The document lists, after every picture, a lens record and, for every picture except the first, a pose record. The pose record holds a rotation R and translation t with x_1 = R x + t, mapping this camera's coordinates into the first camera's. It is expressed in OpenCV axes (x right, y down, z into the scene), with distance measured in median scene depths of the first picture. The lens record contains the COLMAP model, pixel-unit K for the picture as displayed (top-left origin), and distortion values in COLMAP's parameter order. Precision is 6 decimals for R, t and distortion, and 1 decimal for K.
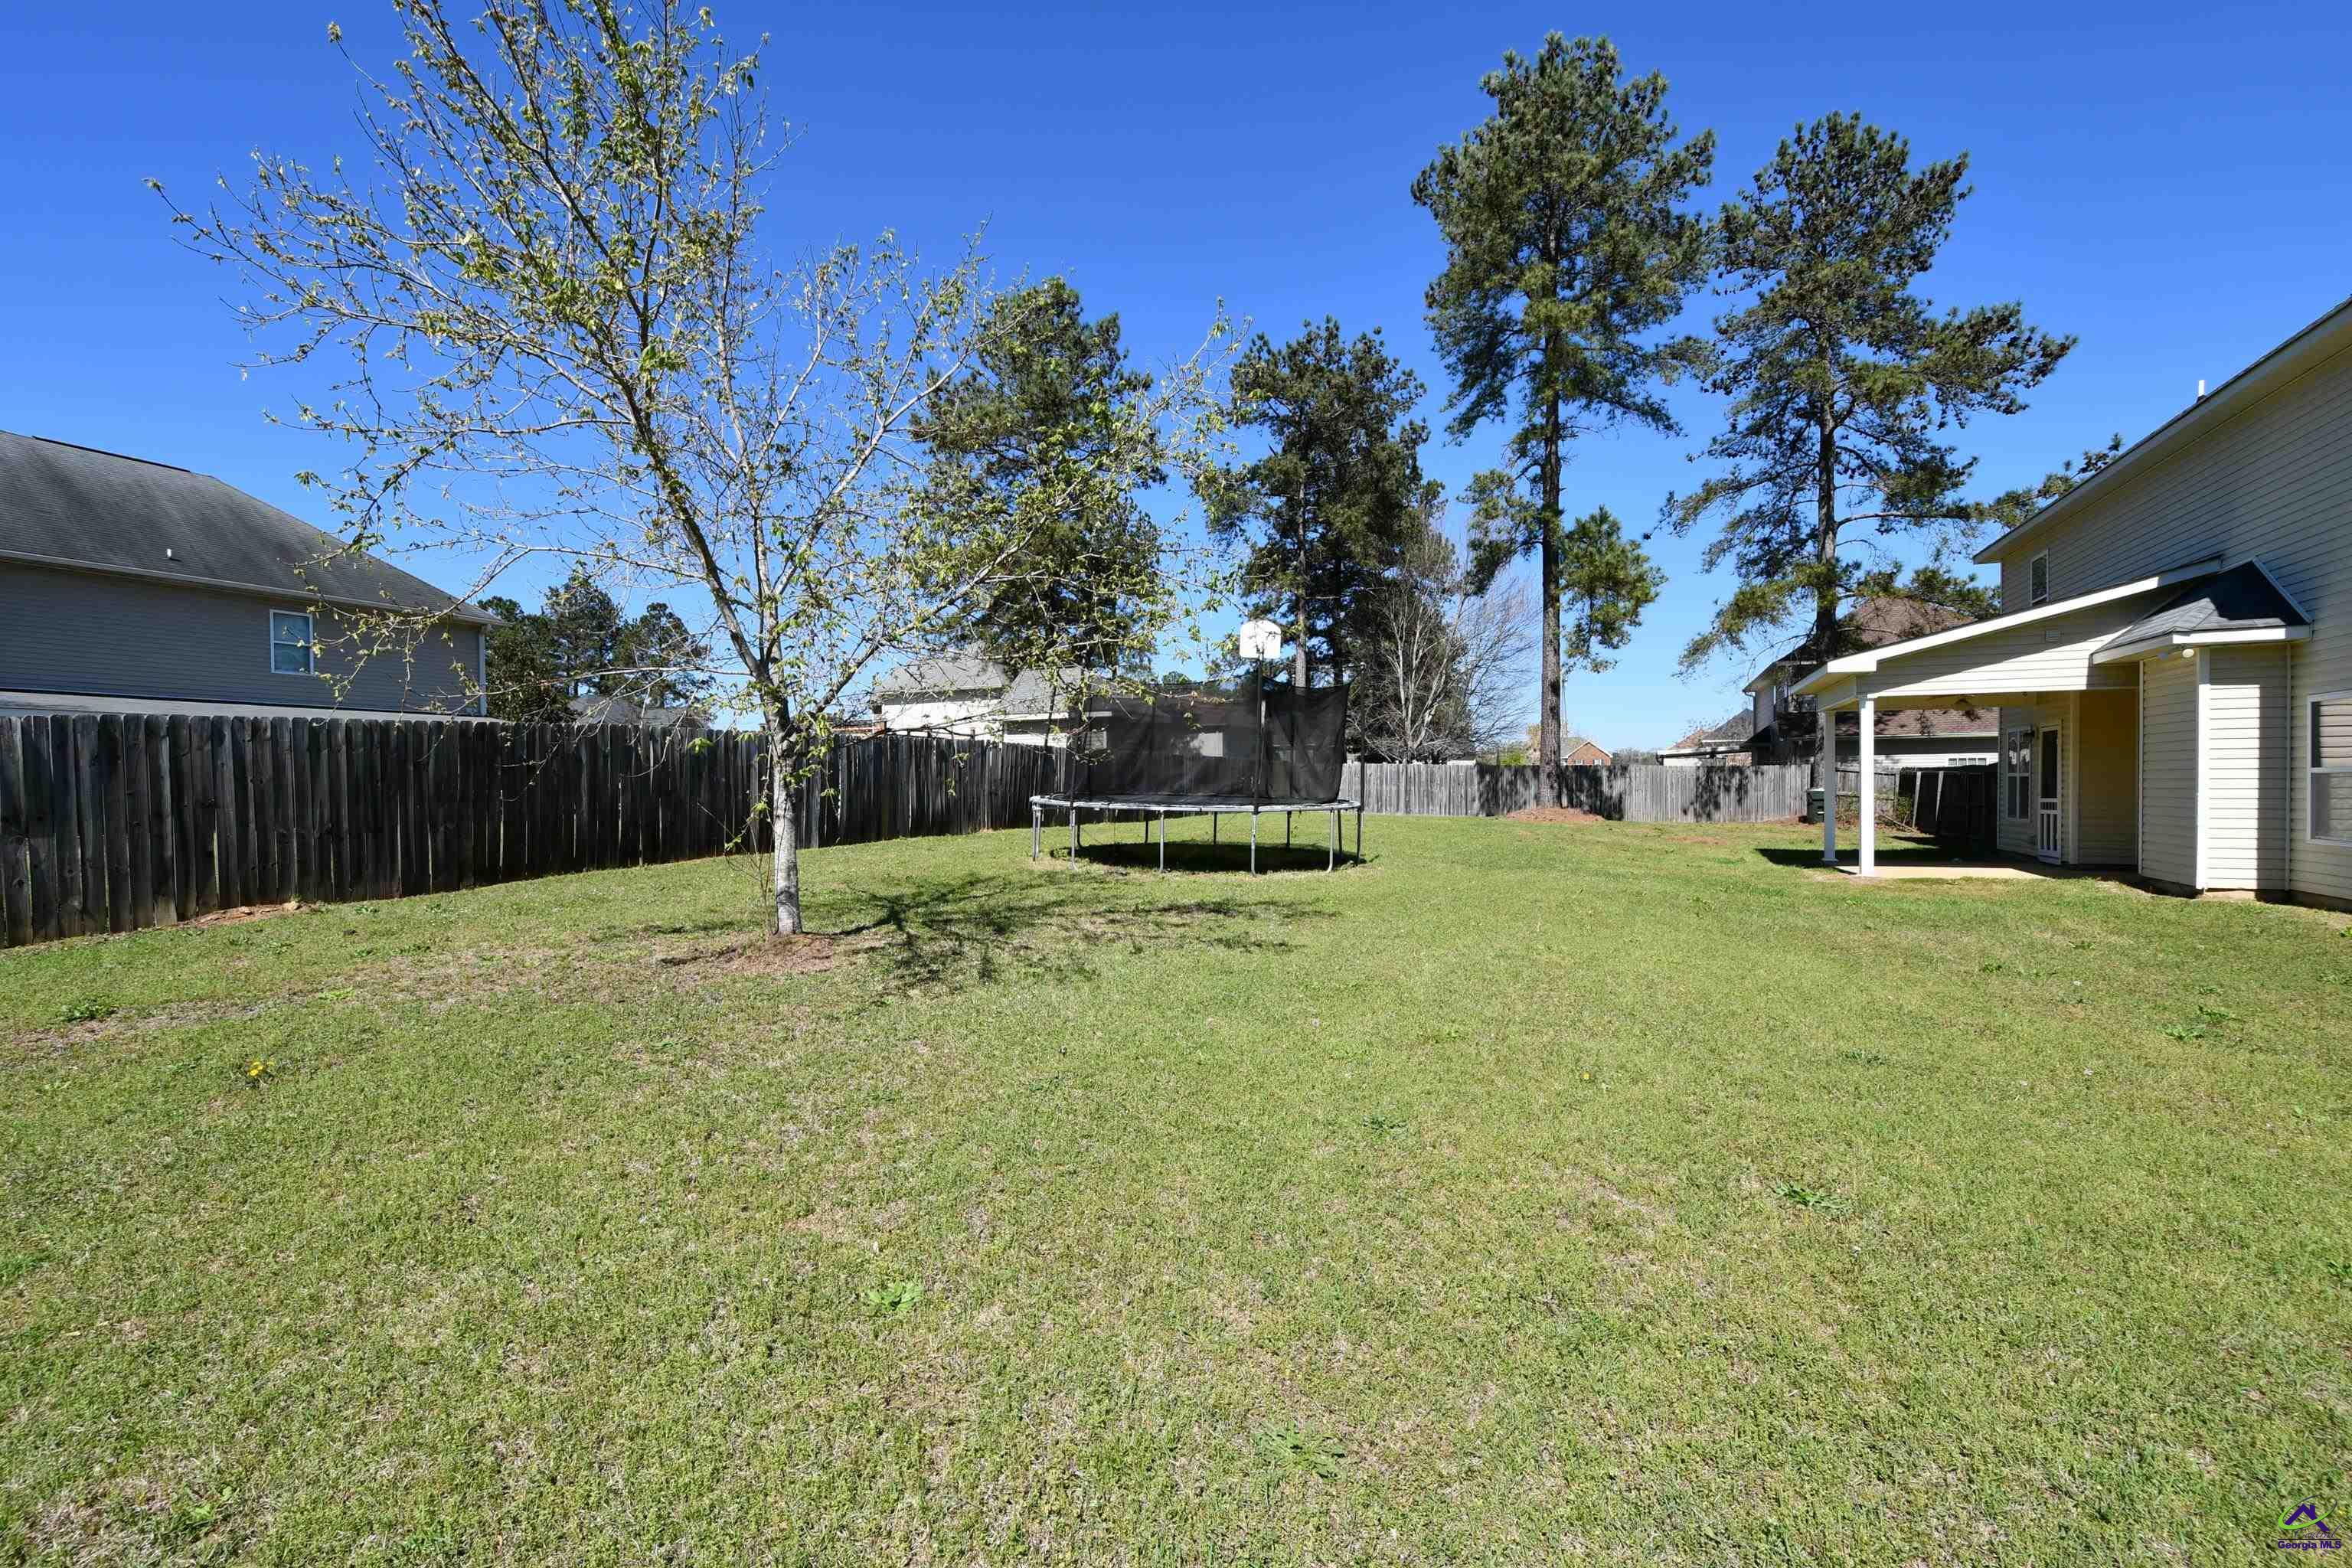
lens RADIAL K [[1031.9, 0, 1165.2], [0, 1031.9, 804.2], [0, 0, 1]] dist [0.000385, -0.004513]
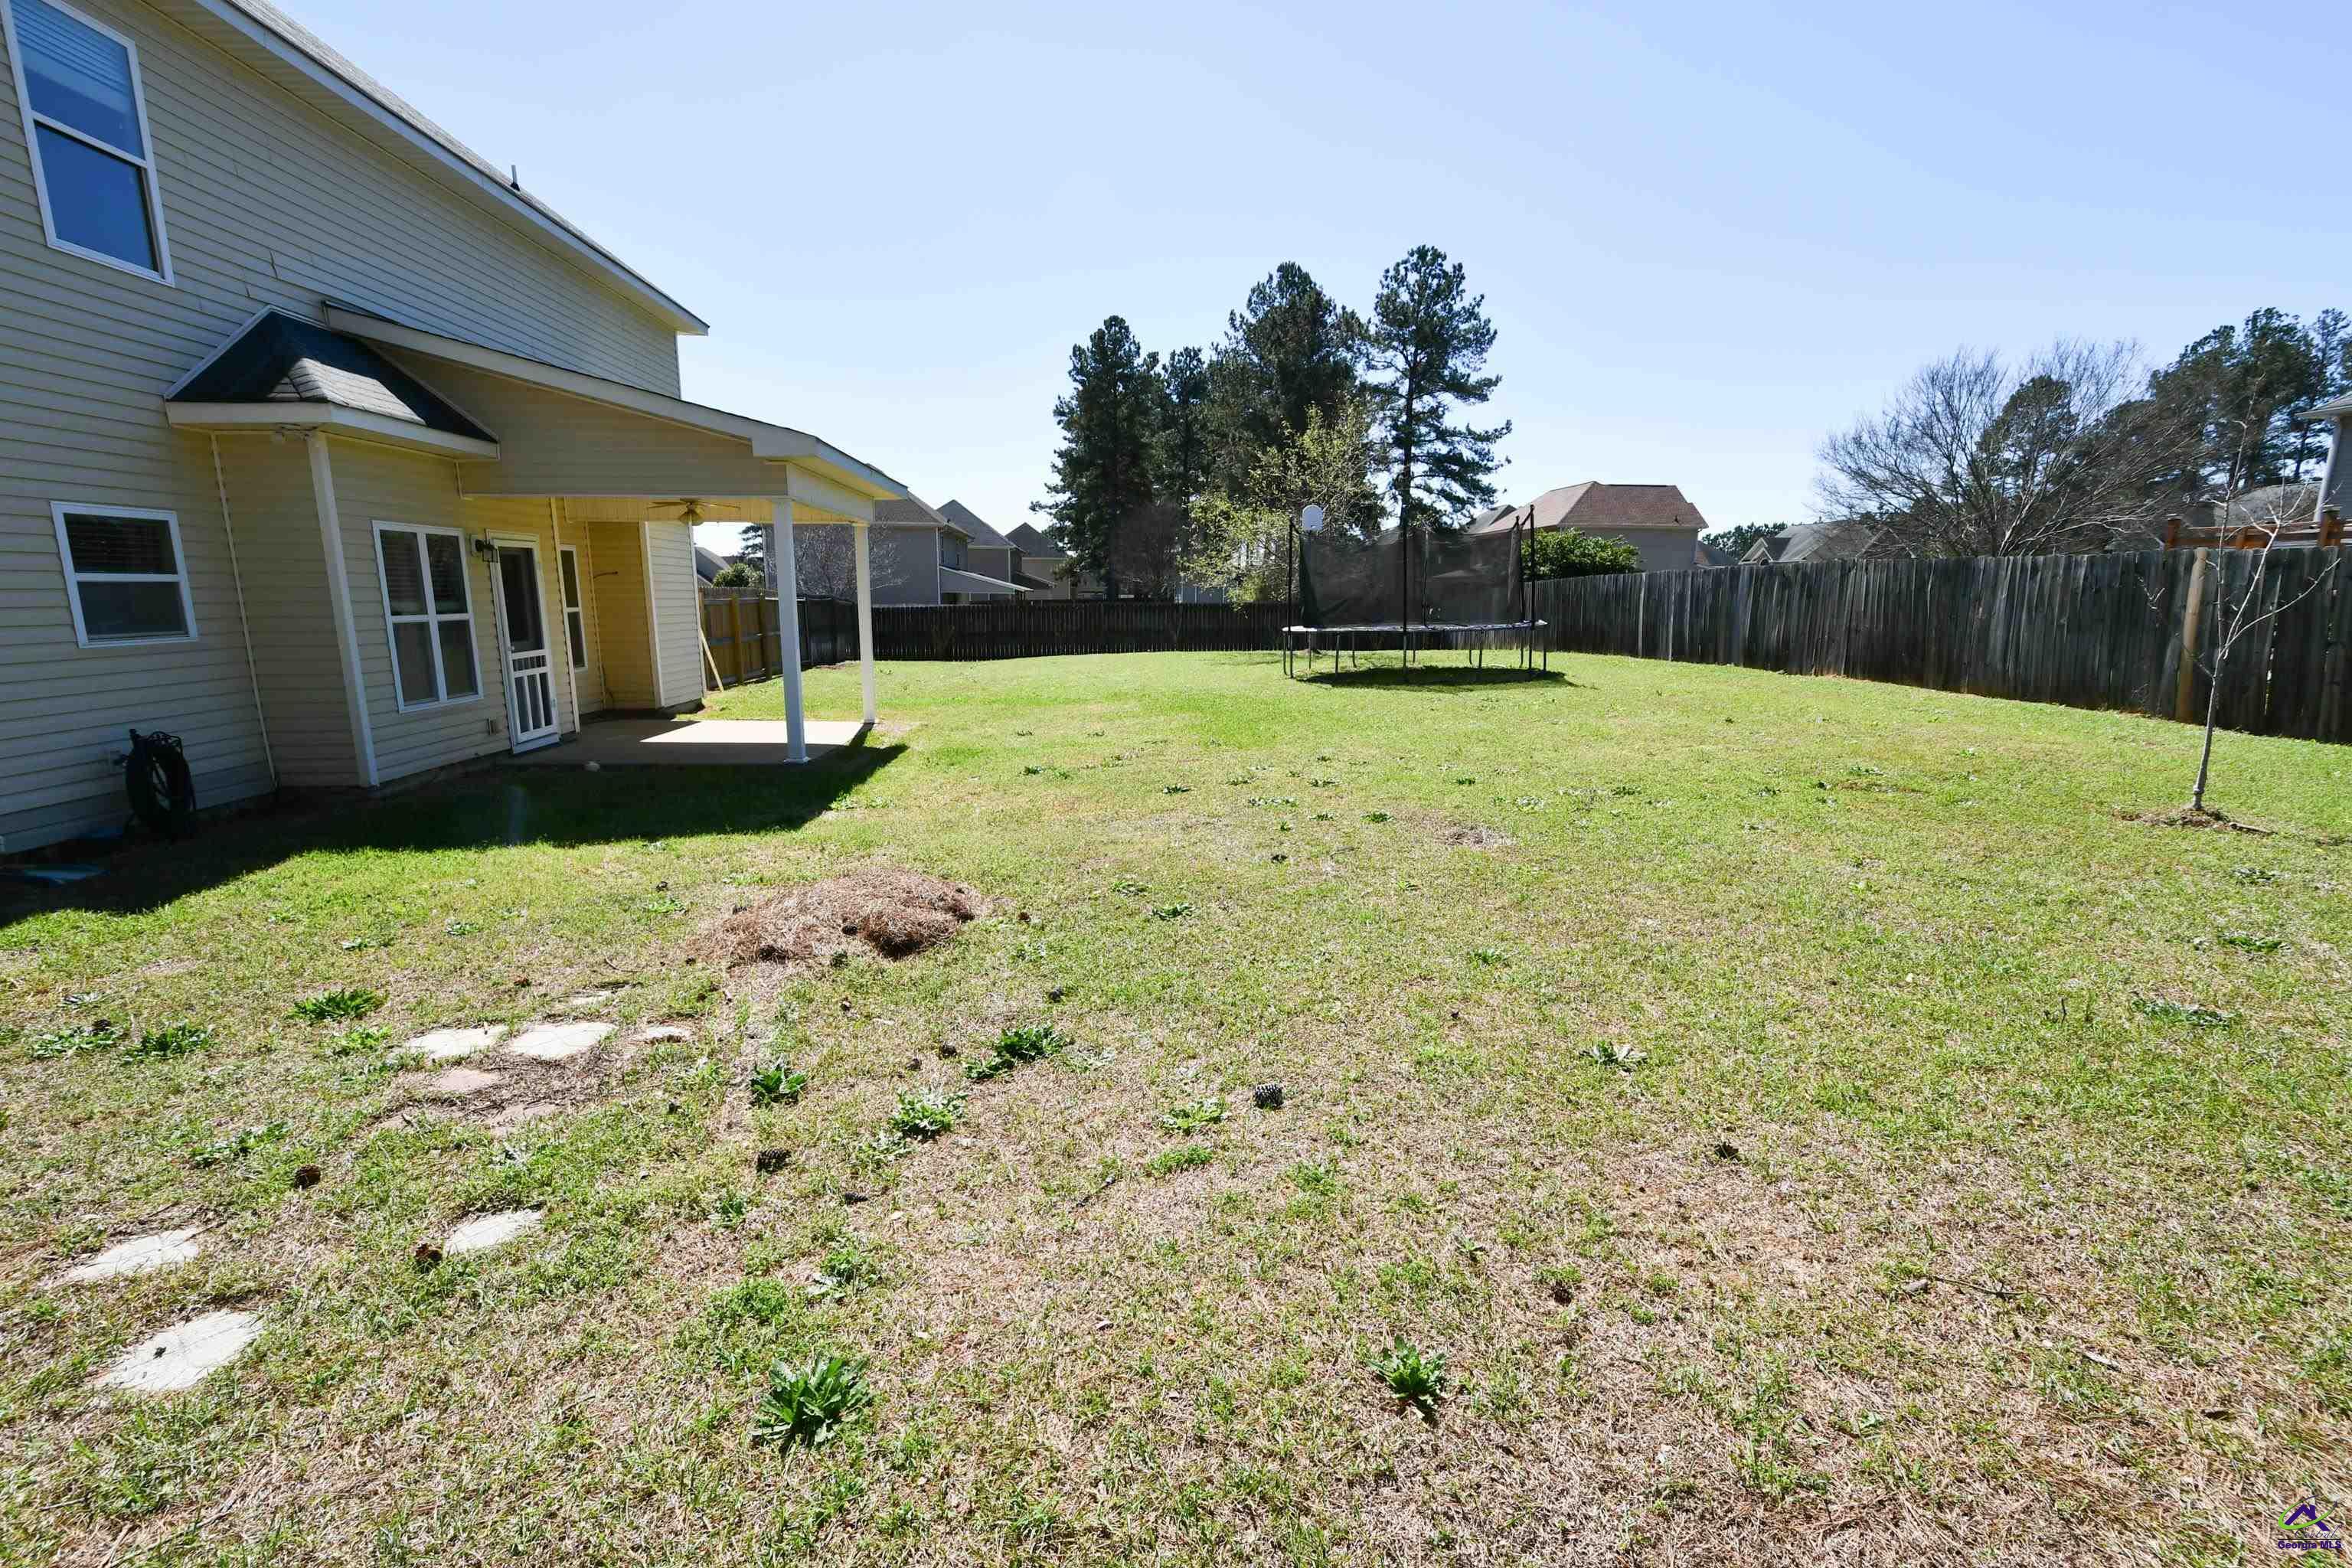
lens RADIAL K [[1031.9, 0, 1163.1], [0, 1031.9, 805.1], [0, 0, 1]] dist [0.000385, -0.004513]
pose [[-0.882468, 0.096226, -0.460425, 0.428386], [-0.008947, 0.975240, 0.220967, -0.031572], [0.470288, 0.199115, -0.859757, 0.941929]]
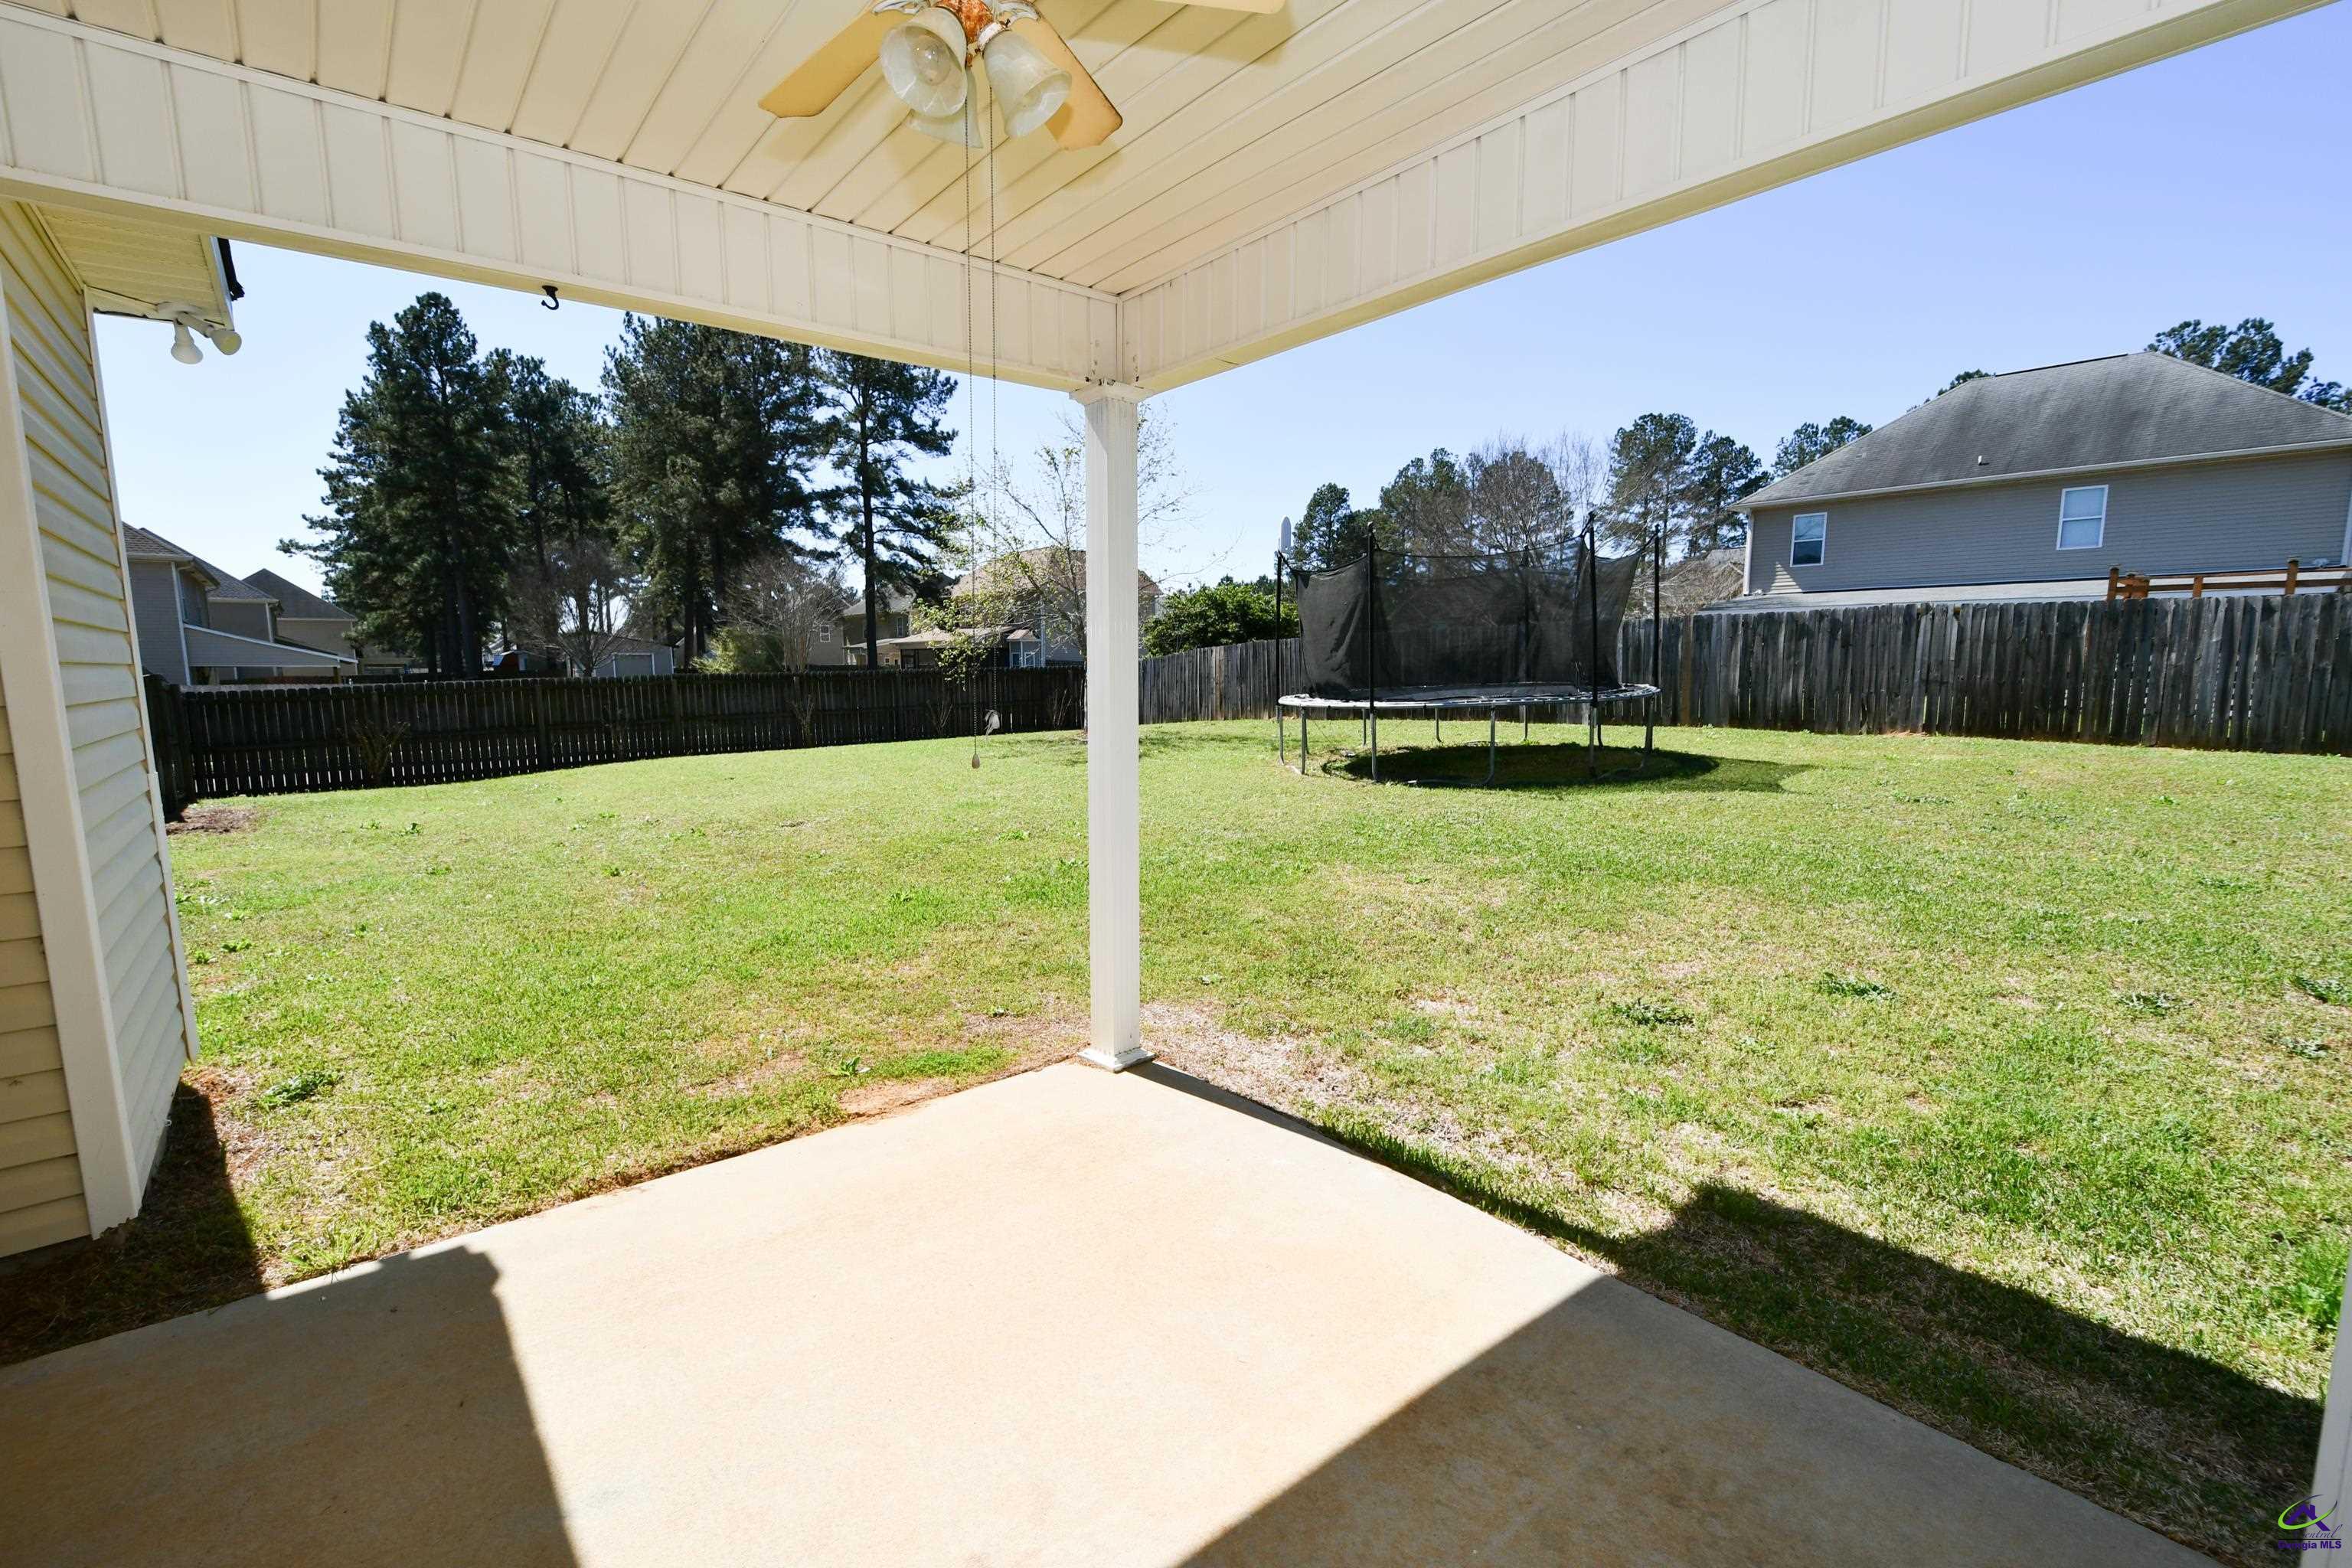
lens RADIAL K [[1031.9, 0, 1157.1], [0, 1031.9, 800.9], [0, 0, 1]] dist [0.000385, -0.004513]
pose [[-0.442327, 0.130239, -0.887347, 0.444416], [-0.006724, 0.988890, 0.148494, -0.019856], [0.896829, 0.071649, -0.436537, 0.547455]]
